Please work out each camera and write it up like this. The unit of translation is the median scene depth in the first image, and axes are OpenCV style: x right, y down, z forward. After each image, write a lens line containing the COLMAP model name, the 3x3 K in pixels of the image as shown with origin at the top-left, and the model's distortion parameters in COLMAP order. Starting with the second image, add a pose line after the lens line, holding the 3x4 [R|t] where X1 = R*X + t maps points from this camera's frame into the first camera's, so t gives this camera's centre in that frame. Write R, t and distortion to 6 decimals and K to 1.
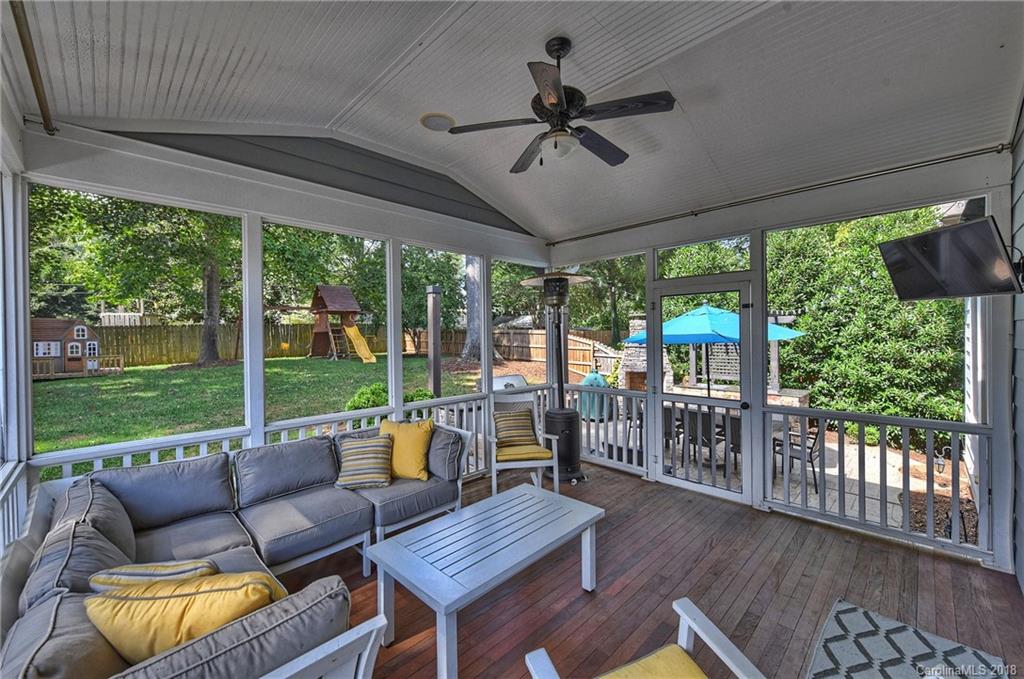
lens RADIAL K [[412.1, 0, 512.0], [0, 412.1, 339.5], [0, 0, 1]] dist [0.002492, 0.000278]
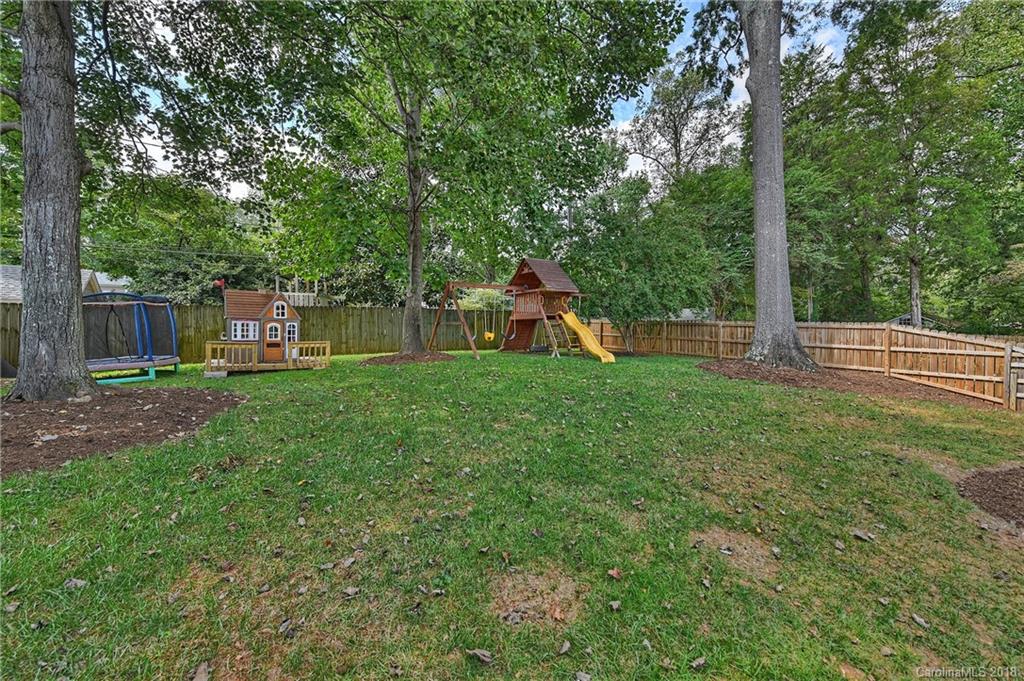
lens RADIAL K [[412.1, 0, 512.0], [0, 412.1, 340.5], [0, 0, 1]] dist [0.002492, 0.000278]
pose [[0.984550, 0.030601, -0.172409, -0.489006], [-0.028703, 0.999497, 0.013489, 0.016591], [0.172735, -0.008332, 0.984933, 0.321678]]
